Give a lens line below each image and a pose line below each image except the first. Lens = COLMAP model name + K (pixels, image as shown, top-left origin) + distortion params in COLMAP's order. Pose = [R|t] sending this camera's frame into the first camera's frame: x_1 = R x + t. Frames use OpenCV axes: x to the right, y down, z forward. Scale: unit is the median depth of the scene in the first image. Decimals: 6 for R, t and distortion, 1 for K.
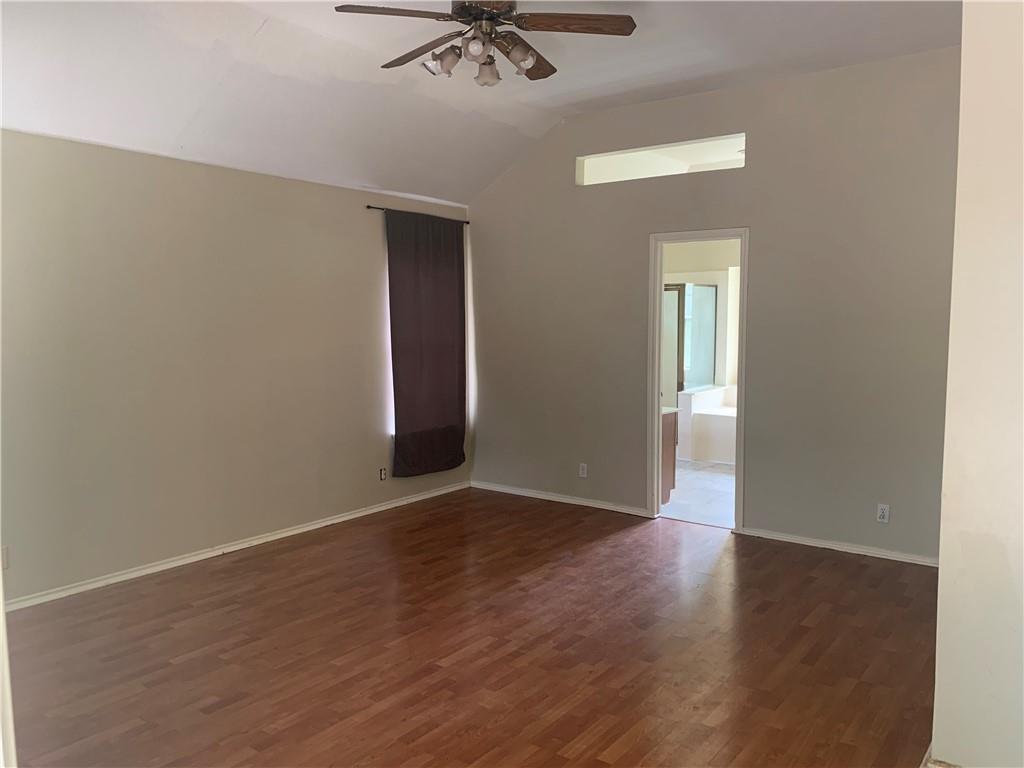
lens RADIAL K [[792.2, 0, 512.0], [0, 792.2, 384.0], [0, 0, 1]] dist [0.001086, -0.007949]
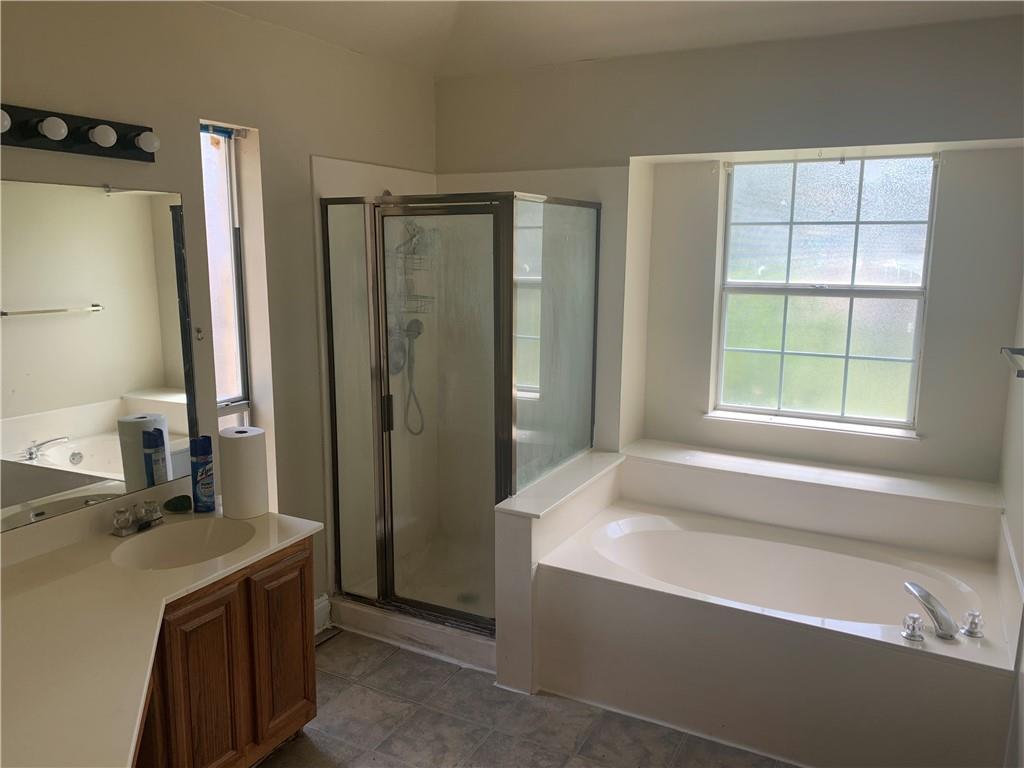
lens RADIAL K [[792.2, 0, 512.0], [0, 792.2, 384.0], [0, 0, 1]] dist [0.001086, -0.007949]
pose [[0.988063, -0.019034, 0.152872, 0.153626], [0.005586, 0.996112, 0.087916, -0.069878], [-0.153951, -0.086012, 0.984328, 0.612196]]
